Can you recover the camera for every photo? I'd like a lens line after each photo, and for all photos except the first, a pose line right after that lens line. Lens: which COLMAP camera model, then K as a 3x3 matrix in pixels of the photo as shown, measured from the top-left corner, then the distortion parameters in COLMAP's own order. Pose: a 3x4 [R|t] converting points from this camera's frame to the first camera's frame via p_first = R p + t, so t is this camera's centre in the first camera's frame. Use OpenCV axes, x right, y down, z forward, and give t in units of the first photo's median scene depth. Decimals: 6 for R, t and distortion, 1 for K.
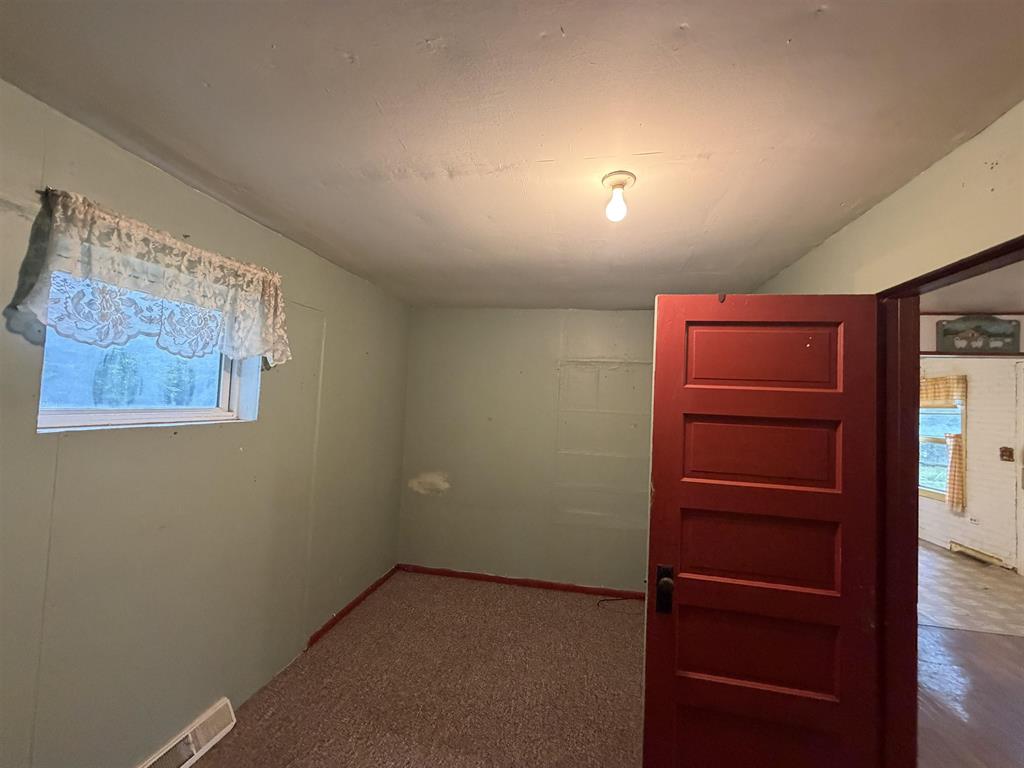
lens RADIAL K [[409.7, 0, 513.3], [0, 409.7, 383.1], [0, 0, 1]] dist [-0.000115, 0.000363]
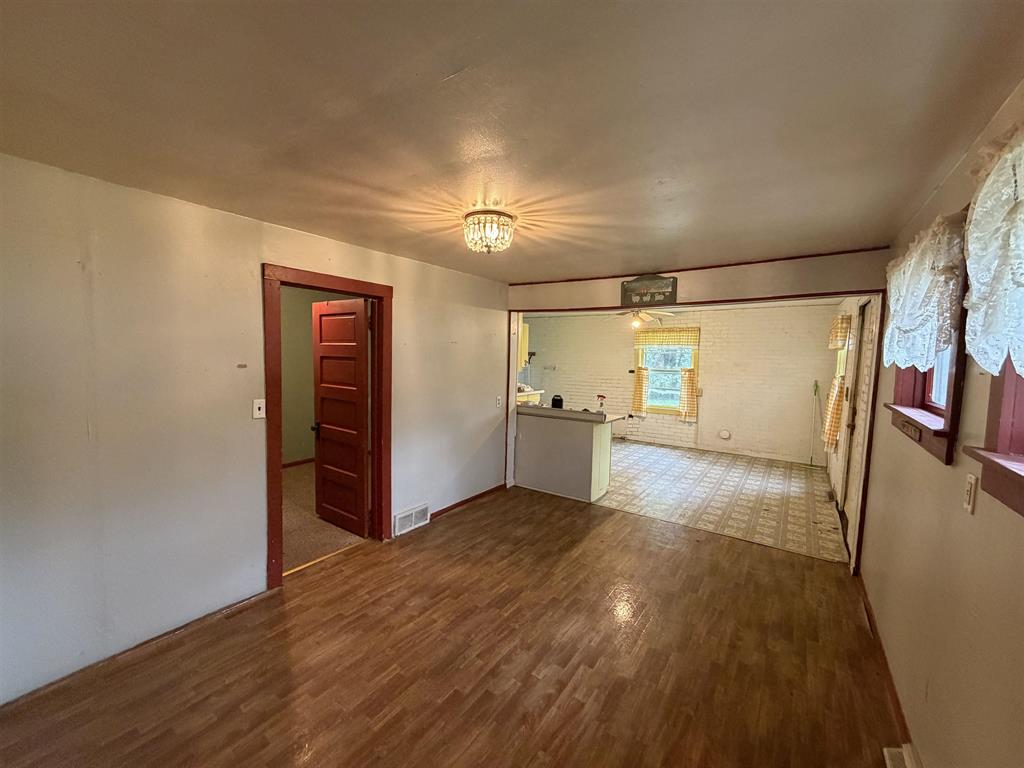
lens RADIAL K [[409.7, 0, 511.0], [0, 409.7, 384.2], [0, 0, 1]] dist [-0.000115, 0.000363]
pose [[0.909485, 0.006687, -0.415684, 1.273566], [0.040187, 0.993774, 0.103912, 0.018885], [0.413791, -0.111211, 0.903554, -0.344676]]
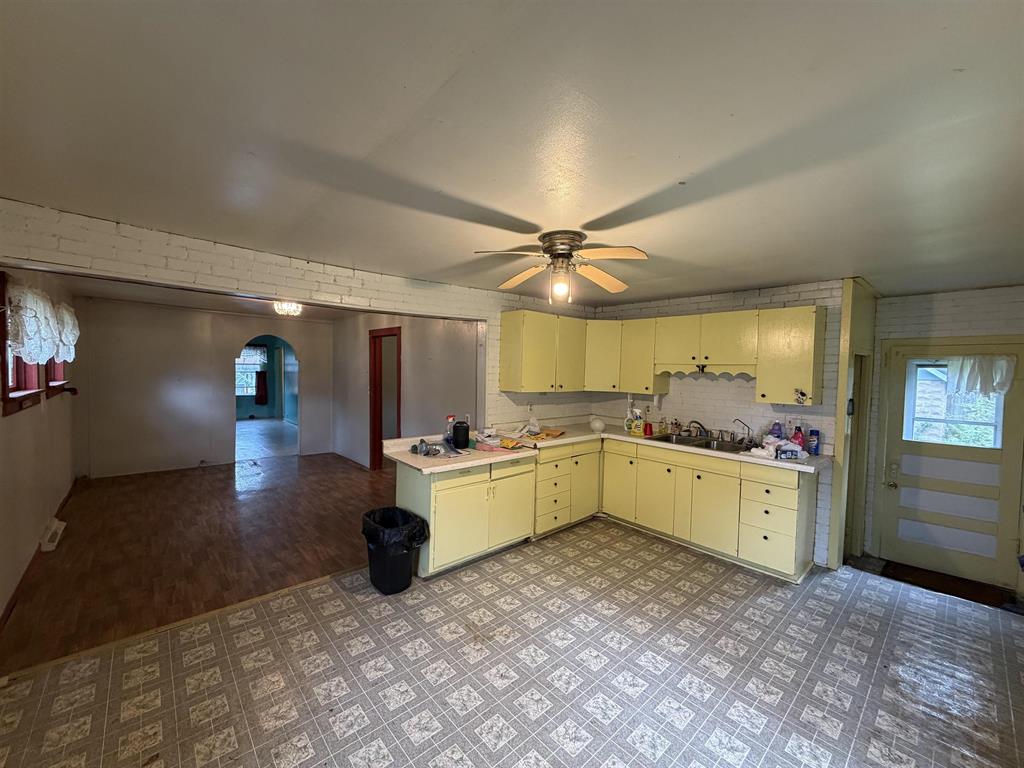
lens RADIAL K [[409.7, 0, 510.2], [0, 409.7, 385.2], [0, 0, 1]] dist [-0.000115, 0.000363]
pose [[-0.605967, -0.020191, -0.795233, 1.660881], [-0.004484, 0.999749, -0.021967, 0.154209], [0.795477, -0.009746, -0.605906, 2.065659]]
